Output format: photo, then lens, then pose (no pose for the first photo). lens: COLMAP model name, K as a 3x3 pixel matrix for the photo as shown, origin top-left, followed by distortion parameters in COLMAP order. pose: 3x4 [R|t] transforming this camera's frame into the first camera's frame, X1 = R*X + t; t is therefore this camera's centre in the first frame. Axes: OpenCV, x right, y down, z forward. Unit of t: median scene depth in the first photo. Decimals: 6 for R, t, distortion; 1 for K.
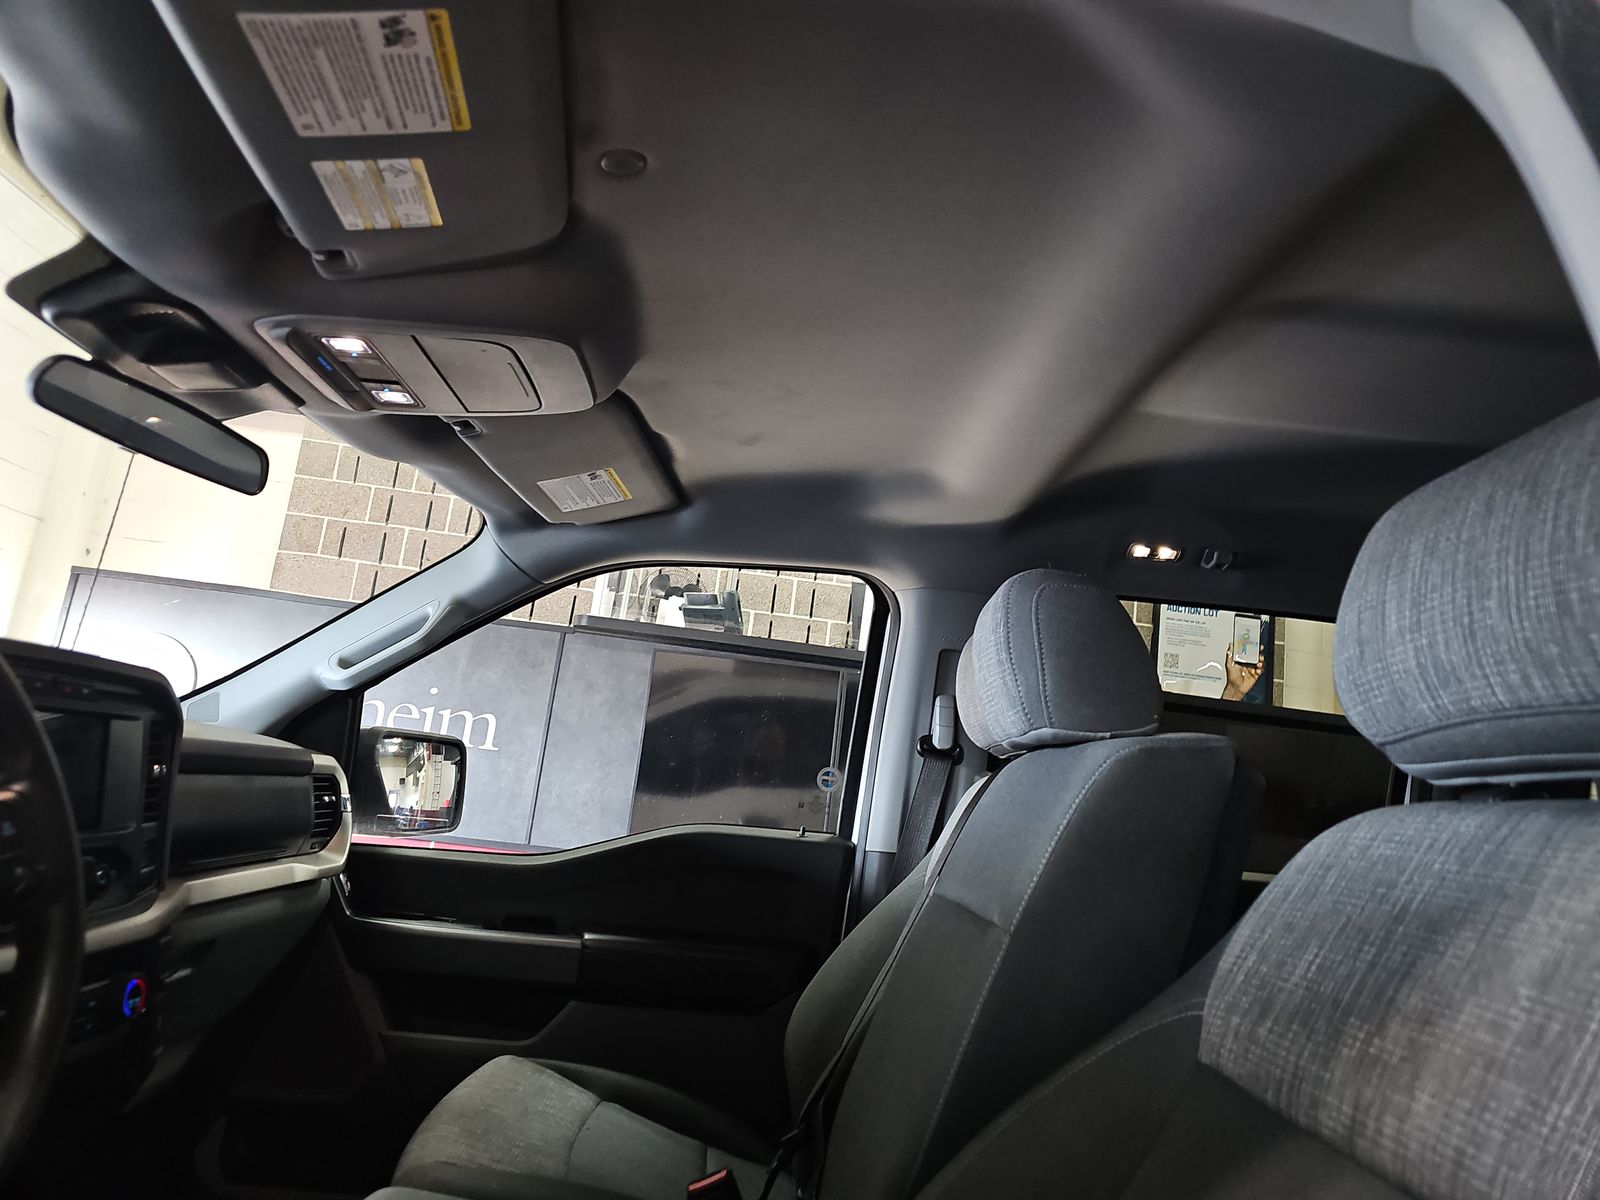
lens RADIAL K [[1086.2, 0, 800.0], [0, 1086.2, 600.0], [0, 0, 1]] dist [-0.004854, -0.004877]
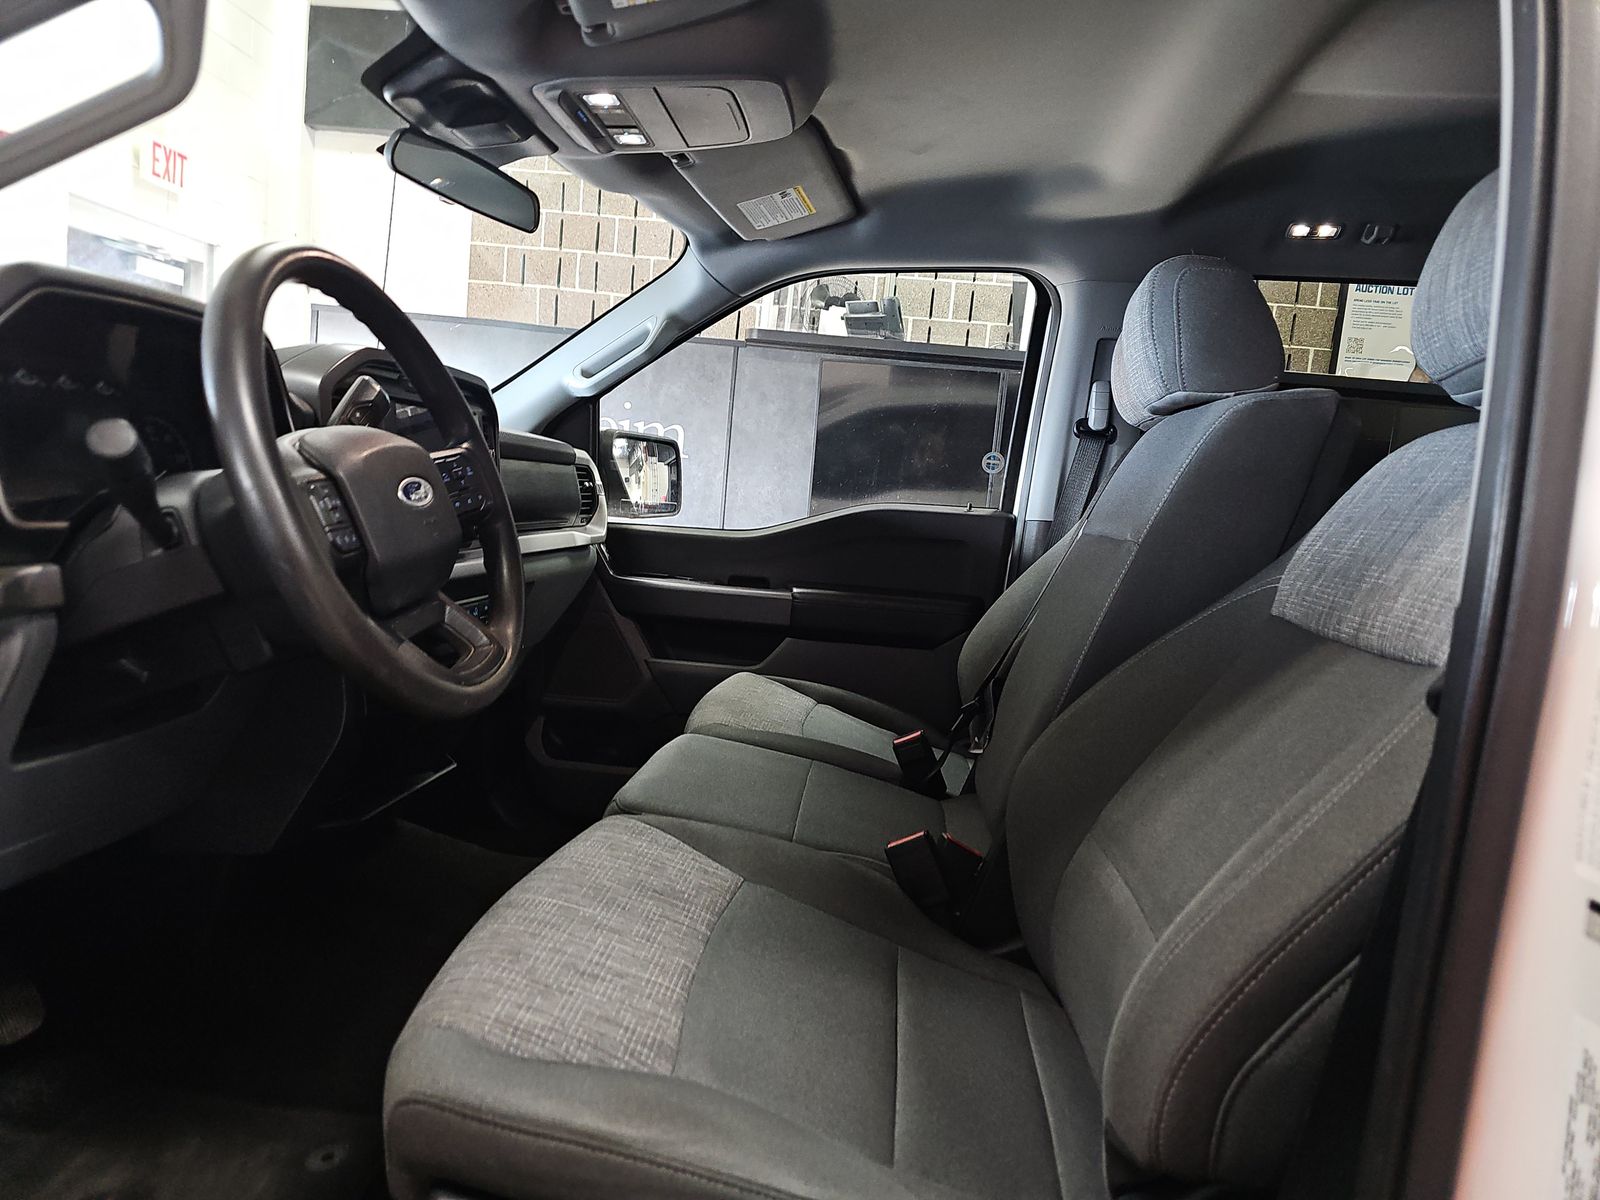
lens RADIAL K [[1069.4, 0, 780.9], [0, 1069.4, 603.0], [0, 0, 1]] dist [0.065512, -0.082240]
pose [[0.986525, -0.009257, -0.163346, -0.012086], [0.051936, 0.964477, 0.259011, 0.005420], [0.155146, -0.264004, 0.951962, -0.169831]]
